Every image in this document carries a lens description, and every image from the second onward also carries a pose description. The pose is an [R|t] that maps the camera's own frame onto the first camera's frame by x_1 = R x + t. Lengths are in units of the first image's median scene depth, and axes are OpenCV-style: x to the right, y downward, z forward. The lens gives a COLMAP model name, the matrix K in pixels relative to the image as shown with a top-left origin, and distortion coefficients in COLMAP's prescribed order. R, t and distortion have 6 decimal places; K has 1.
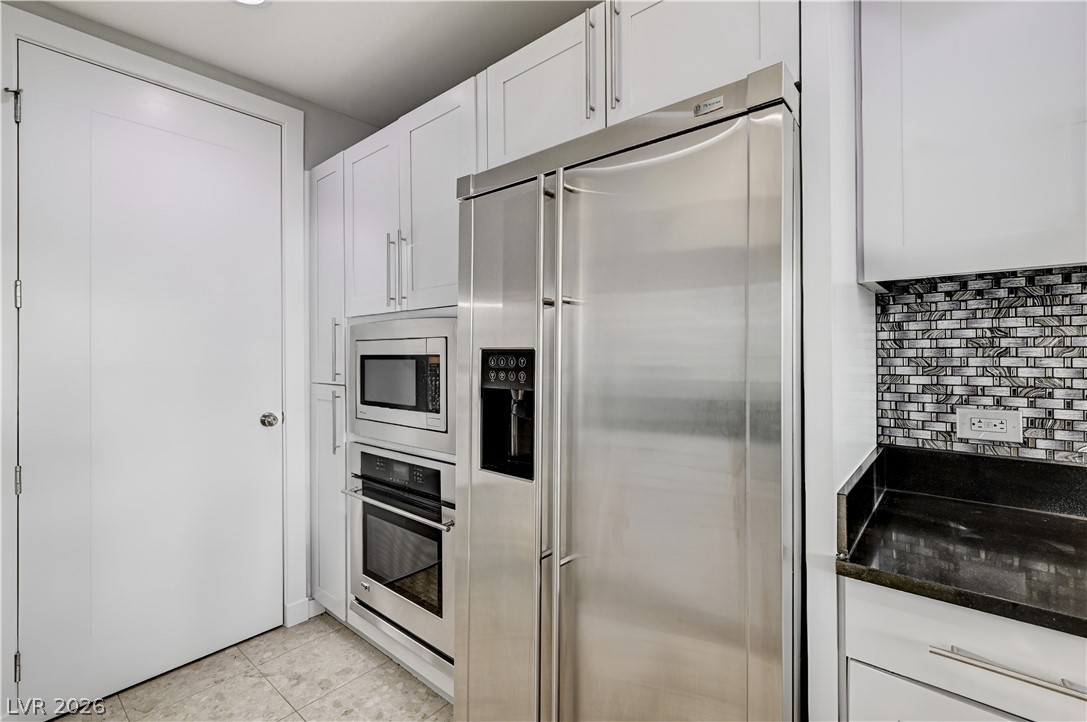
lens RADIAL K [[501.3, 0, 553.4], [0, 501.3, 356.5], [0, 0, 1]] dist [0.005403, 0.001258]
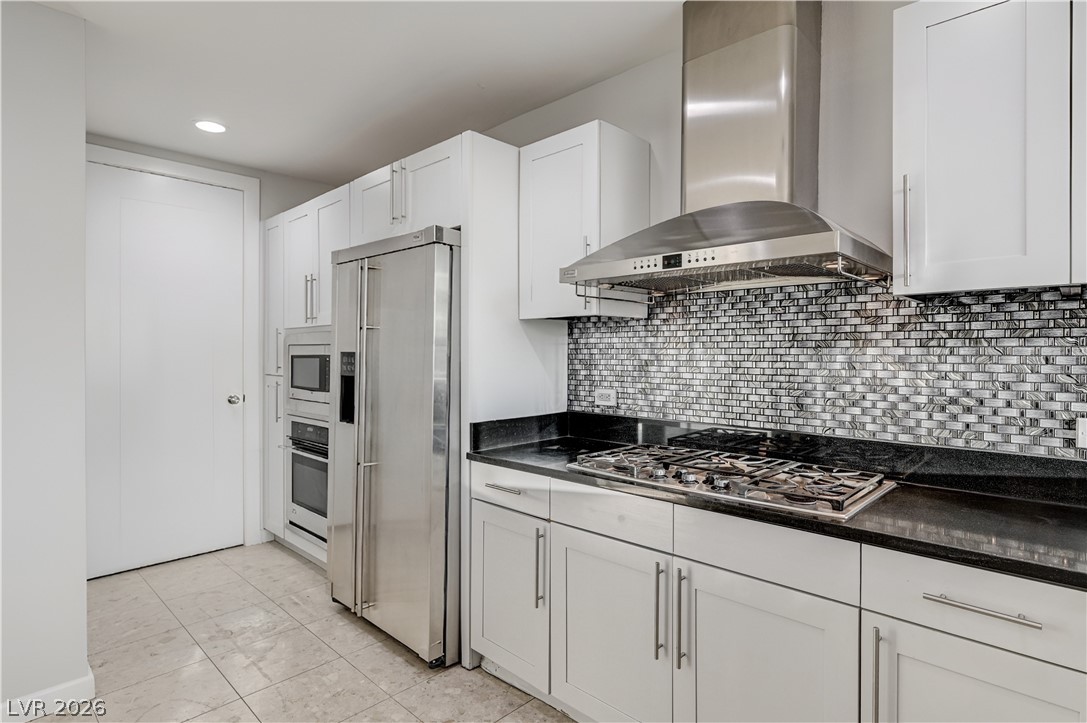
lens RADIAL K [[555.2, 0, 540.6], [0, 555.2, 361.3], [0, 0, 1]] dist [0.000186, 0.000211]
pose [[0.998453, 0.007336, -0.055110, 0.666362], [-0.006755, 0.999920, 0.010716, -0.010844], [0.055184, -0.010327, 0.998423, -0.895257]]
